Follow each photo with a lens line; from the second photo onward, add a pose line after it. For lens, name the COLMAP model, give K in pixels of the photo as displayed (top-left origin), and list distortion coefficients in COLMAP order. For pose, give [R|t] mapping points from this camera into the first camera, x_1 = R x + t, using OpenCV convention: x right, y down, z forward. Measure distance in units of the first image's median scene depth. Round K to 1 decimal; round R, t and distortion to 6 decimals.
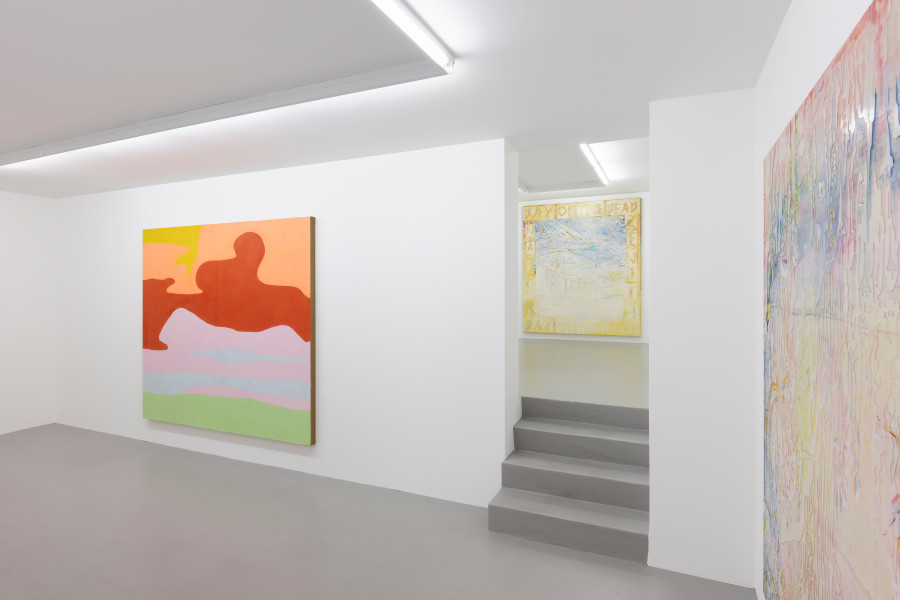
lens RADIAL K [[488.2, 0, 454.8], [0, 488.2, 290.8], [0, 0, 1]] dist [-0.001302, -0.003655]
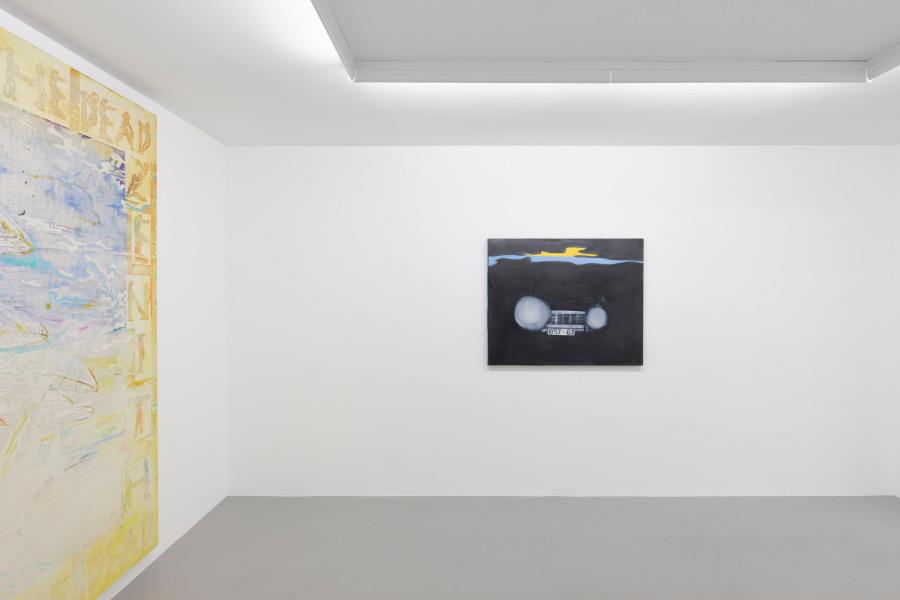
lens RADIAL K [[488.2, 0, 461.9], [0, 488.2, 292.5], [0, 0, 1]] dist [-0.001302, -0.003655]
pose [[-0.394562, -0.004673, 0.918857, 0.008130], [0.004050, 0.999969, 0.006824, -0.116527], [-0.918860, 0.006414, -0.394531, 1.460851]]
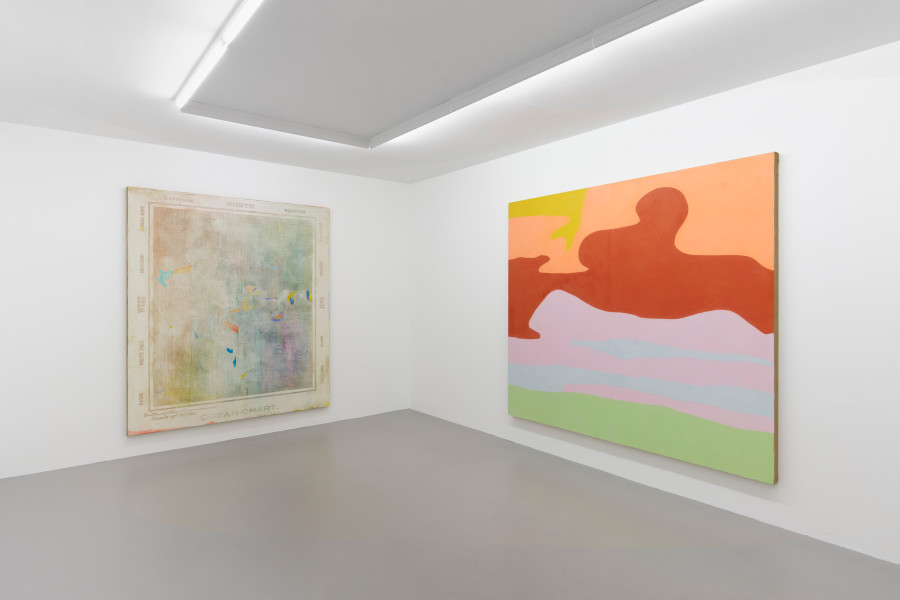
lens RADIAL K [[488.2, 0, 449.8], [0, 488.2, 291.7], [0, 0, 1]] dist [-0.001302, -0.003655]
pose [[0.892452, 0.000480, -0.451142, -0.328460], [-0.002194, 0.999992, -0.003276, 0.039939], [0.451137, 0.003914, 0.892446, 0.149035]]
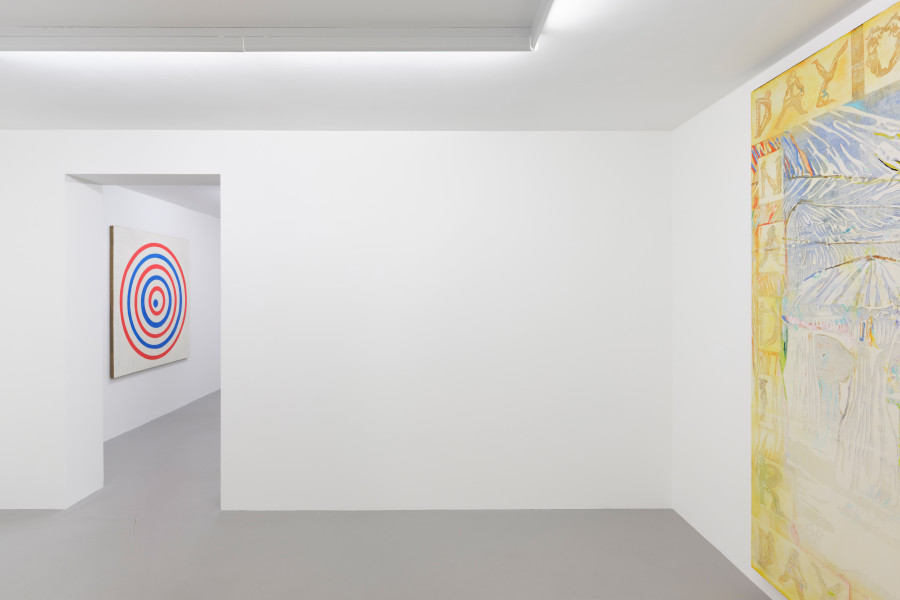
lens RADIAL K [[488.2, 0, 450.6], [0, 488.2, 285.3], [0, 0, 1]] dist [-0.001302, -0.003655]
pose [[0.427576, -0.002589, -0.903976, 0.525379], [-0.001873, 0.999991, -0.003750, -0.113444], [0.903977, 0.003297, 0.427567, 1.255986]]
